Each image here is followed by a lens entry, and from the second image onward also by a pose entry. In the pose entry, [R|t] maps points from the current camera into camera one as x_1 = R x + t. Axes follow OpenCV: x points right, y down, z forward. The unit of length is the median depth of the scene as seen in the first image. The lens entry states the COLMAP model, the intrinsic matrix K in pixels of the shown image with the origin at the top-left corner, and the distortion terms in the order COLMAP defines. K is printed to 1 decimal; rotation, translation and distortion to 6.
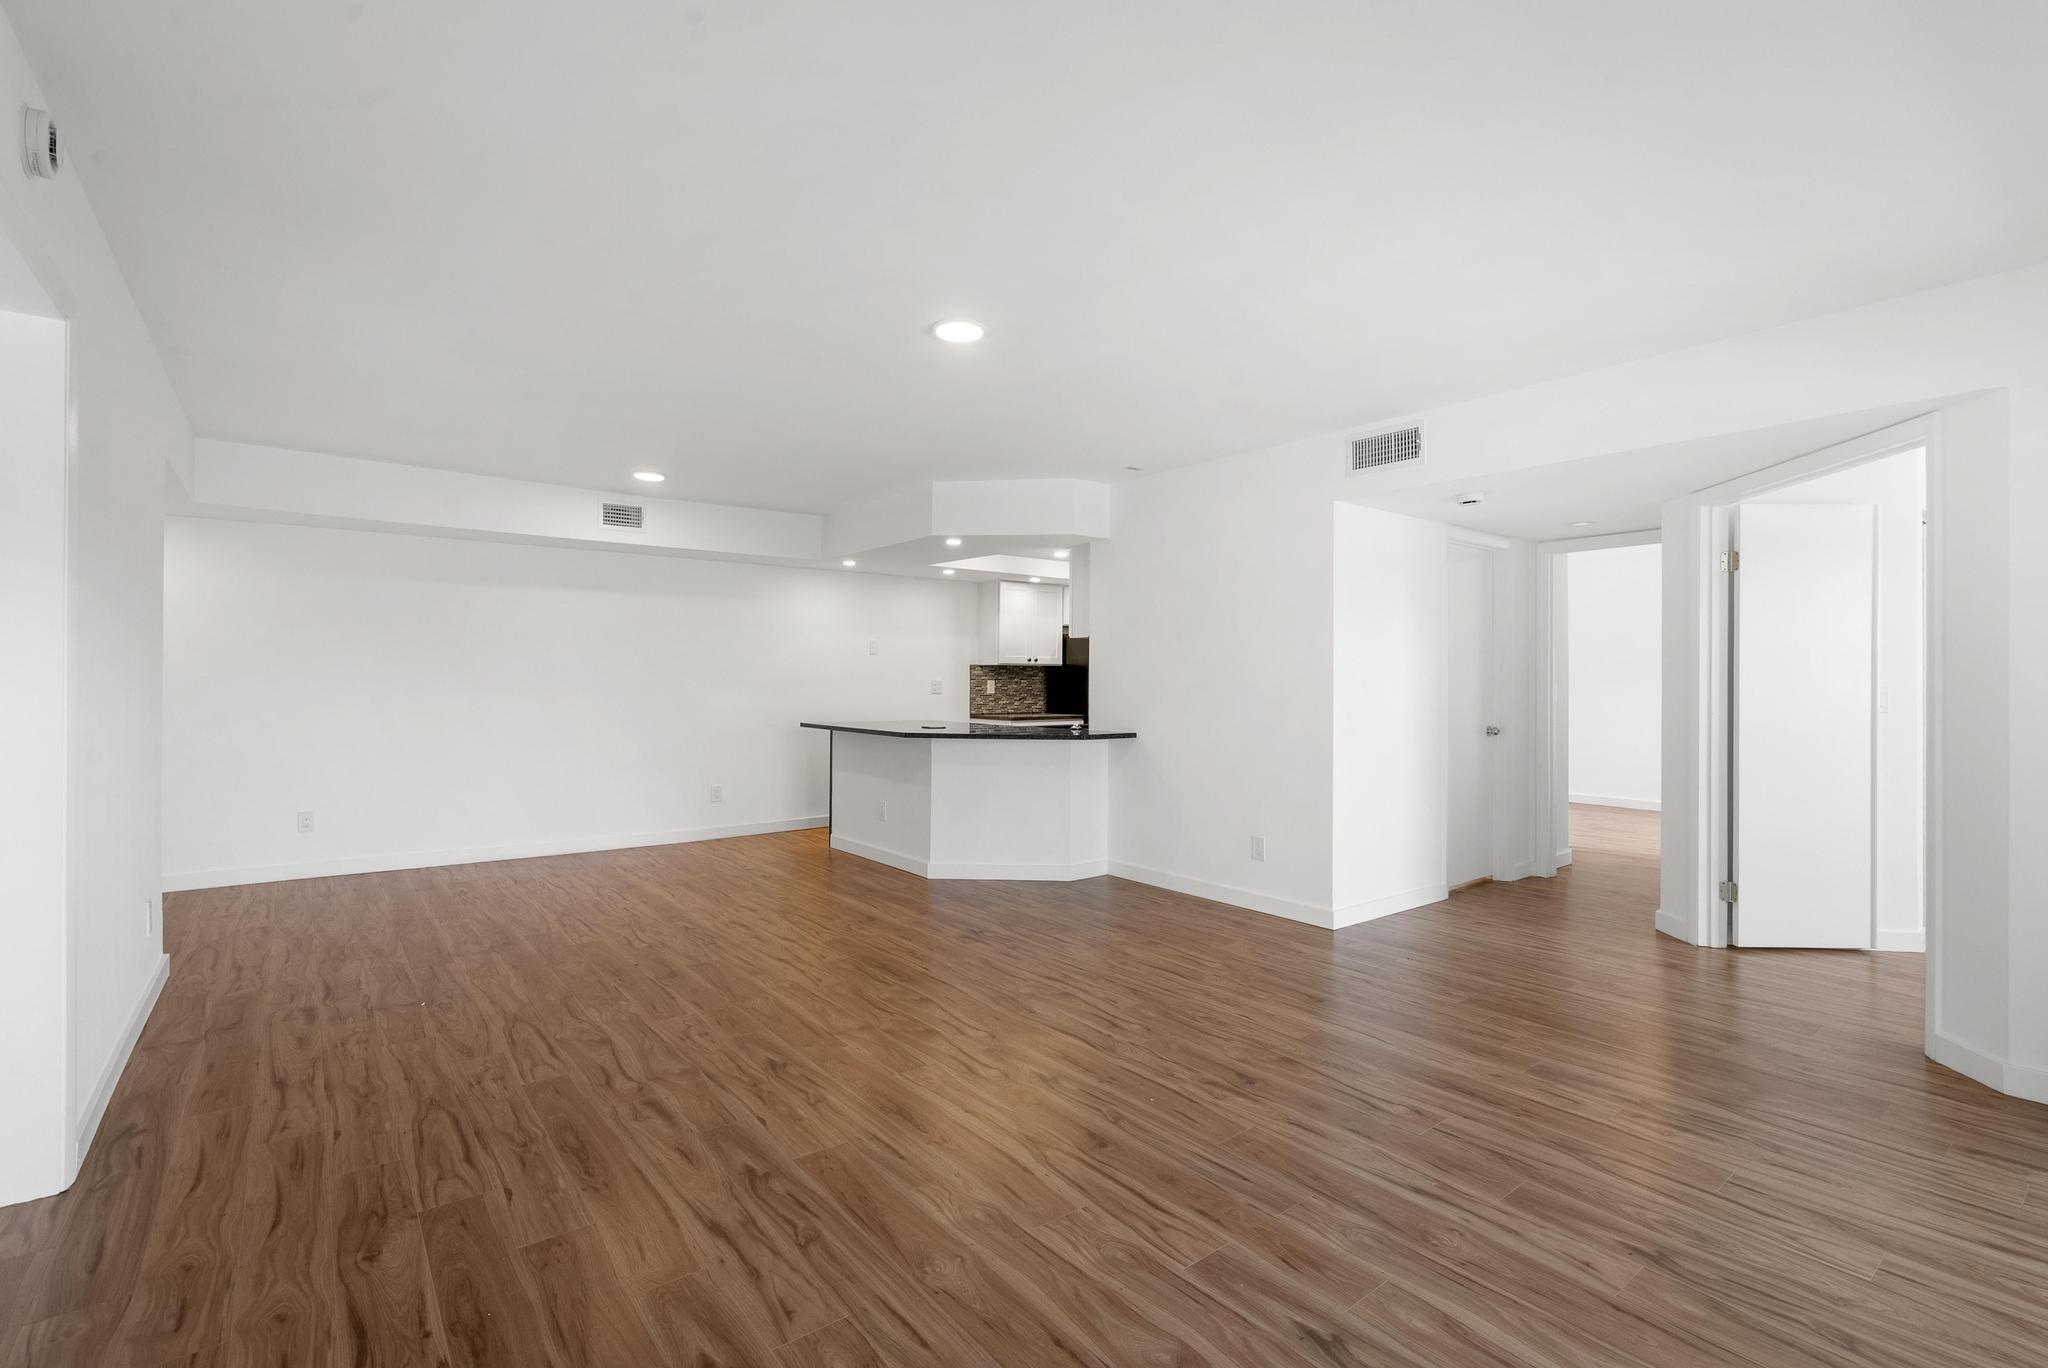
lens RADIAL K [[929.4, 0, 1023.9], [0, 929.4, 673.8], [0, 0, 1]] dist [-0.009949, 0.003478]
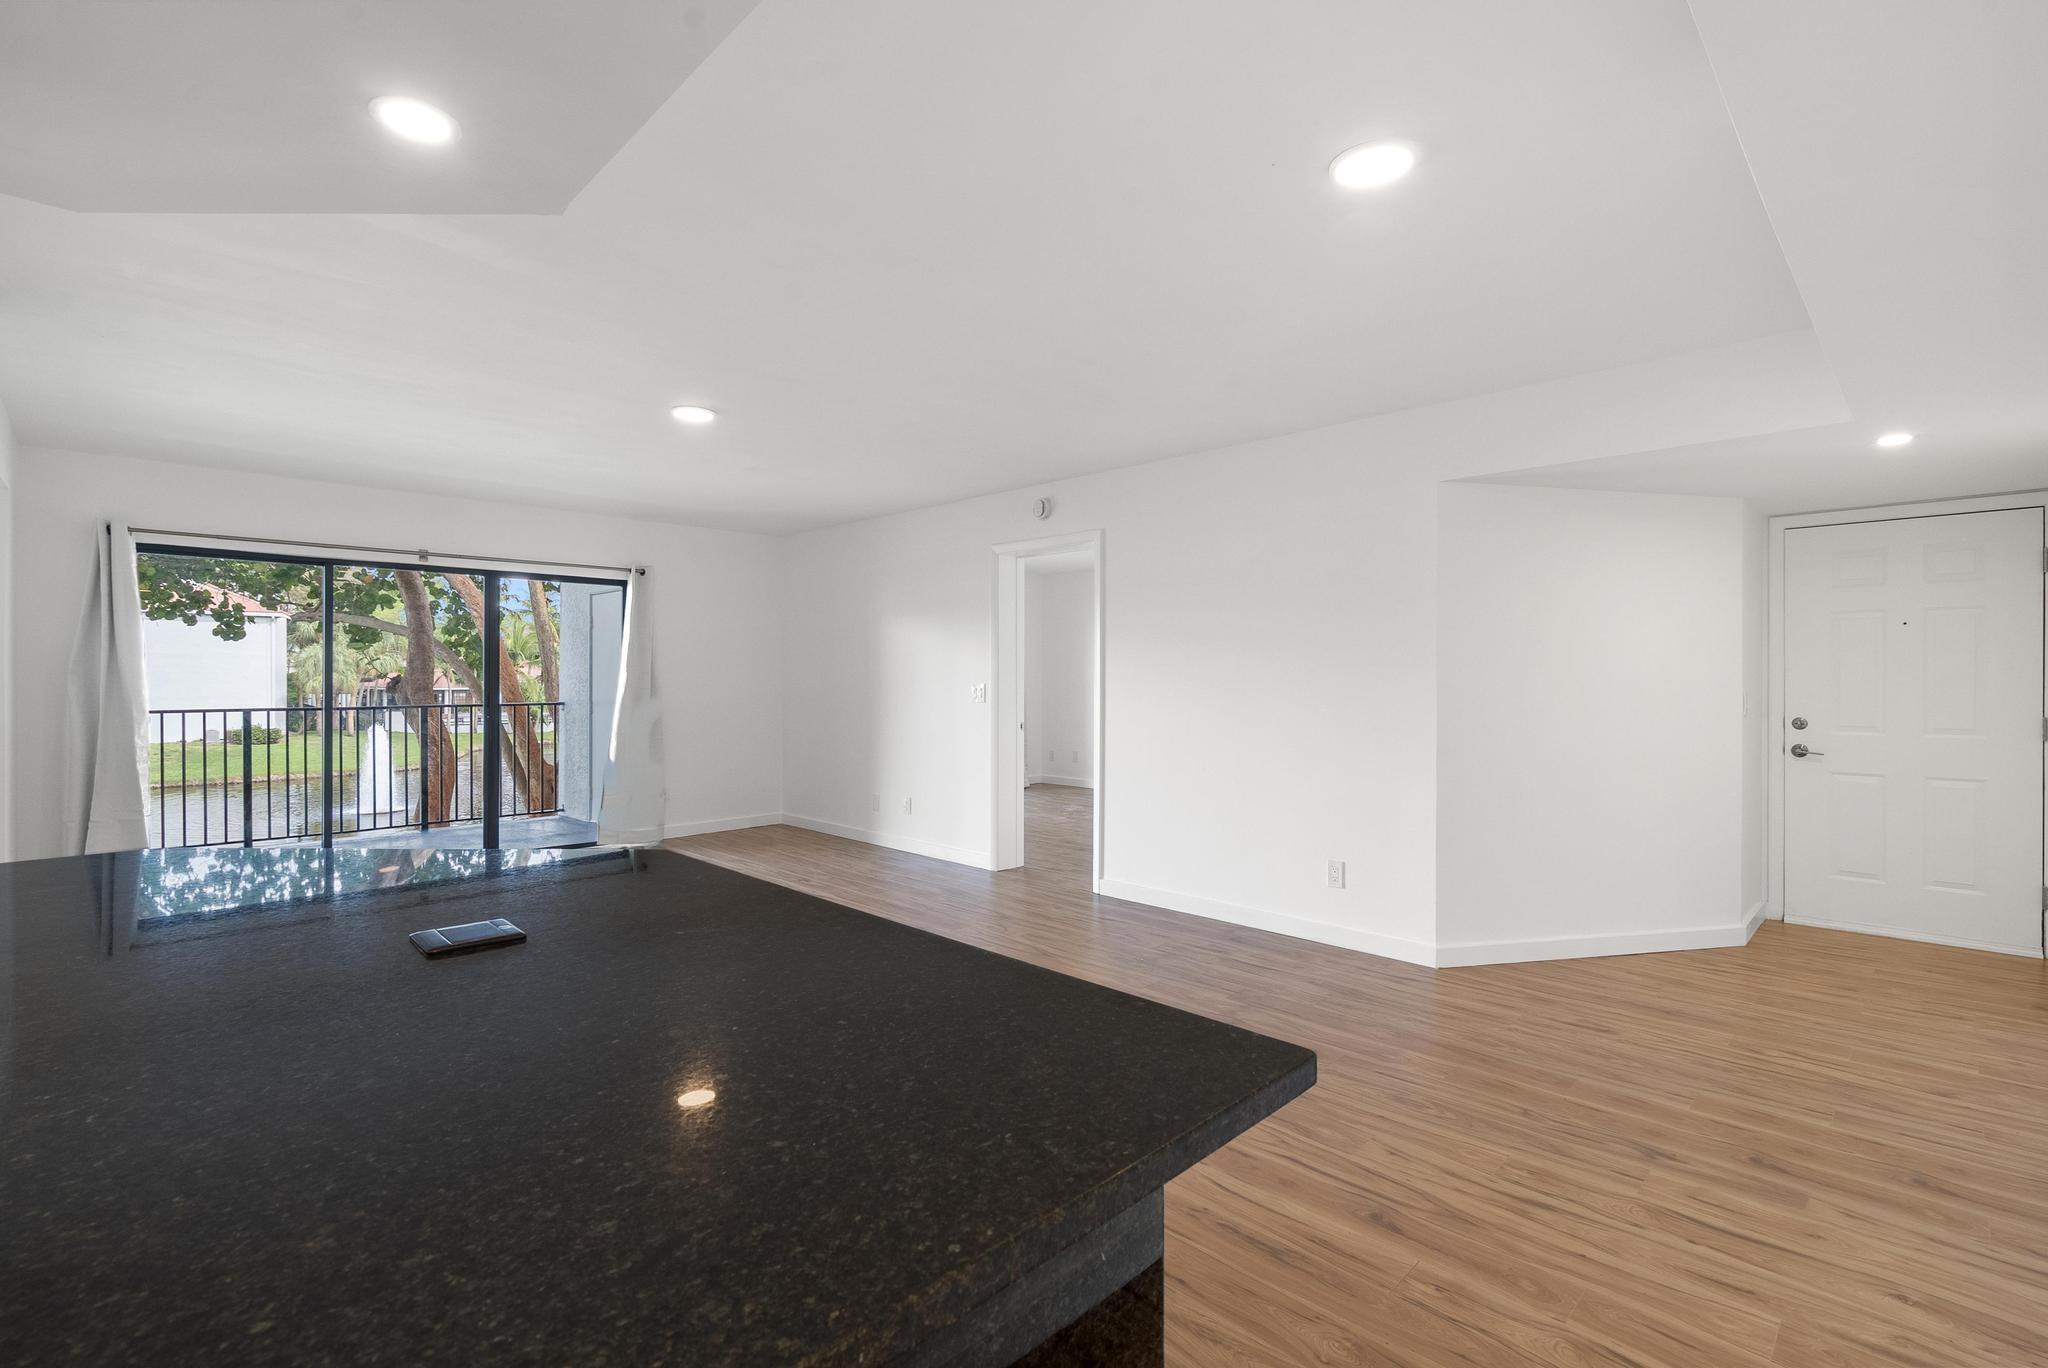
lens RADIAL K [[929.4, 0, 1023.9], [0, 929.4, 673.8], [0, 0, 1]] dist [-0.009949, 0.003478]
pose [[-0.992908, -0.007114, -0.118671, -0.330896], [-0.006113, 0.999943, -0.008797, -0.001631], [0.118727, -0.008009, -0.992895, 2.056779]]
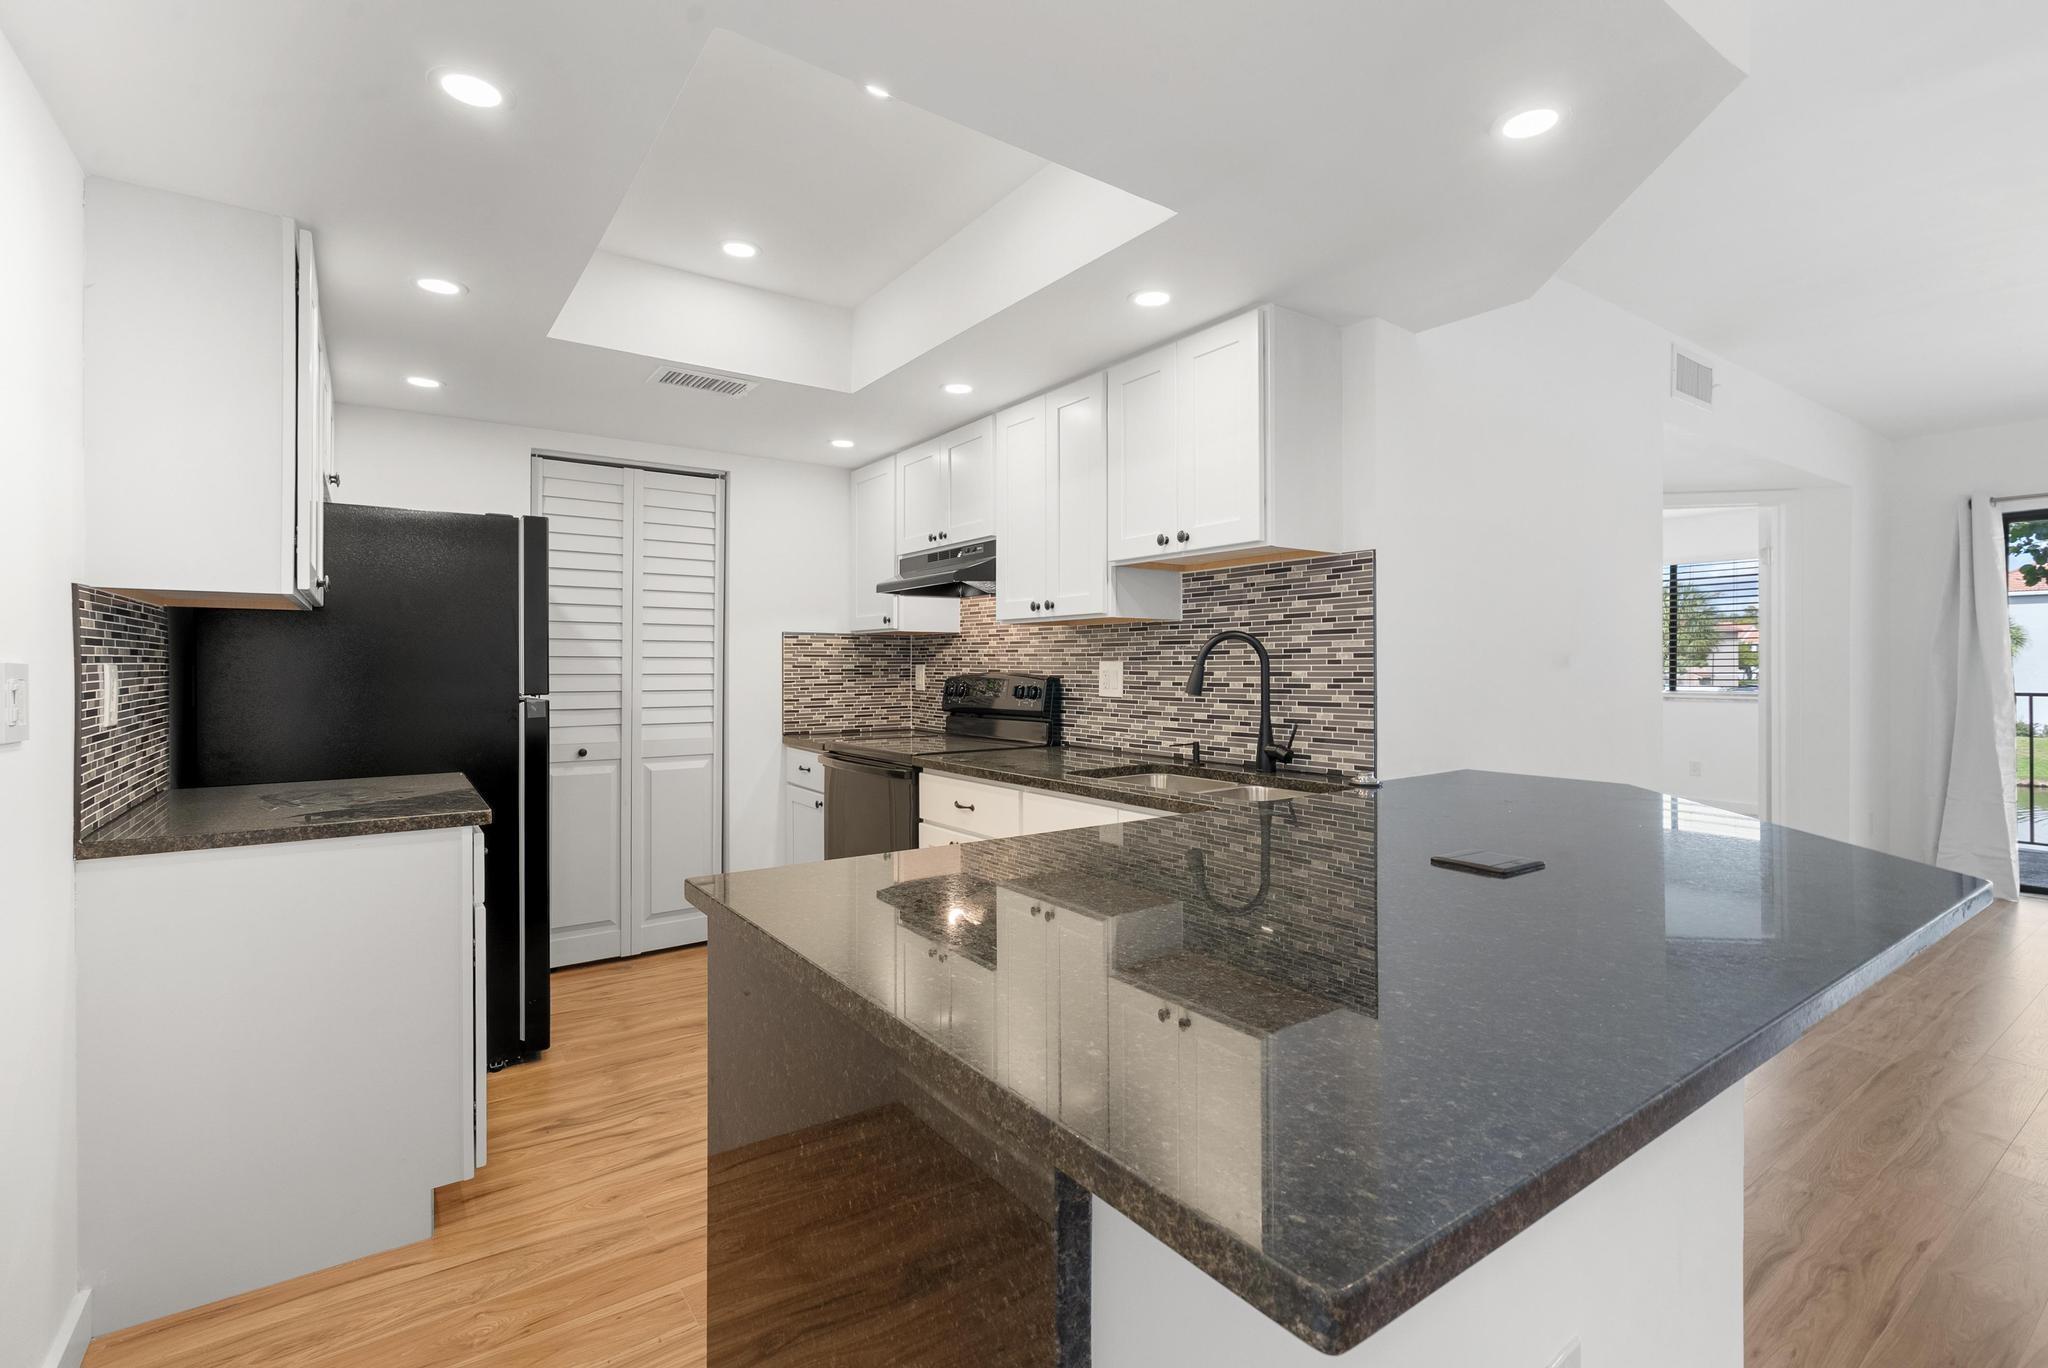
lens RADIAL K [[929.4, 0, 1023.9], [0, 929.4, 673.8], [0, 0, 1]] dist [-0.009949, 0.003478]
pose [[0.049647, -0.014476, 0.998662, -0.559024], [-0.003887, 0.999885, 0.014687, 0.013450], [-0.998759, -0.004611, 0.049585, 1.854242]]
